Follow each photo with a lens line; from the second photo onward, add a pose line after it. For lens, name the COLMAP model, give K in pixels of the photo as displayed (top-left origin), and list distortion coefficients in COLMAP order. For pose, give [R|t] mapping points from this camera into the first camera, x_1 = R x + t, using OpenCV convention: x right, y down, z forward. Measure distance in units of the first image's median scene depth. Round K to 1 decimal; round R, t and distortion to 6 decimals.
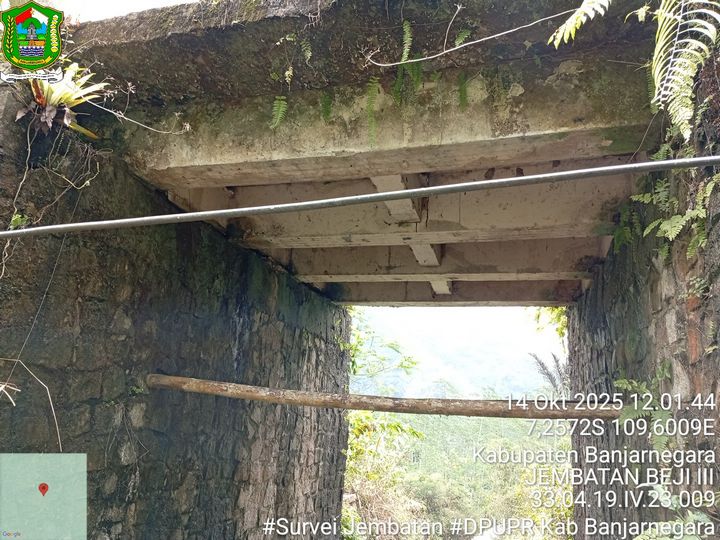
lens RADIAL K [[553.8, 0, 358.0], [0, 553.8, 270.6], [0, 0, 1]] dist [0.118168, -0.236339]
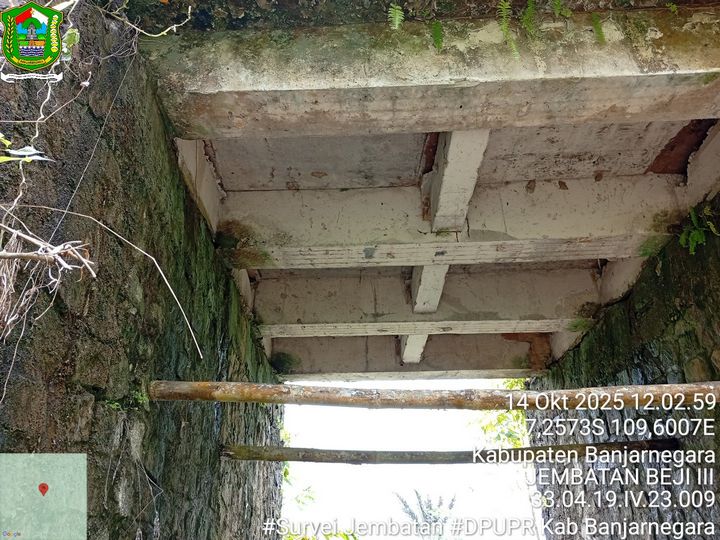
lens RADIAL K [[553.8, 0, 358.0], [0, 553.8, 270.6], [0, 0, 1]] dist [0.118168, -0.236339]
pose [[0.964725, 0.061692, 0.255928, -0.341467], [0.002646, 0.969833, -0.243754, 0.239250], [-0.263245, 0.235833, 0.935460, 0.303628]]
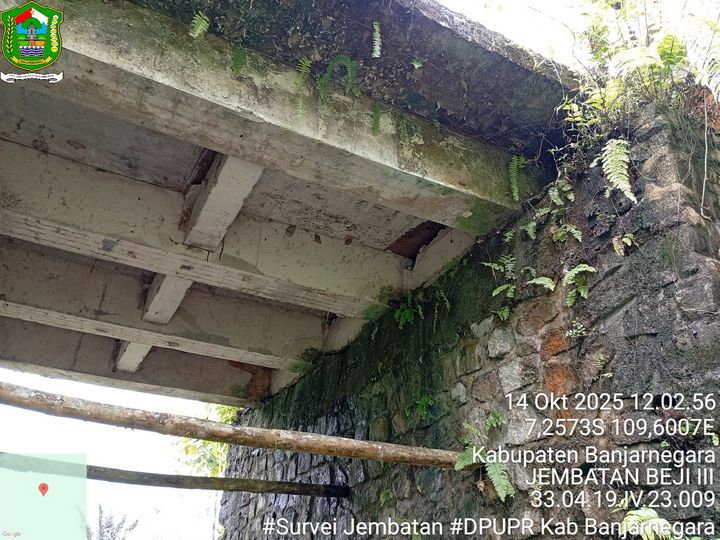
lens RADIAL K [[553.8, 0, 358.0], [0, 553.8, 270.6], [0, 0, 1]] dist [0.118168, -0.236339]
pose [[0.720959, 0.319822, 0.614762, -0.324177], [-0.150192, 0.938160, -0.311927, 0.228750], [-0.676506, 0.132554, 0.724409, 0.281762]]
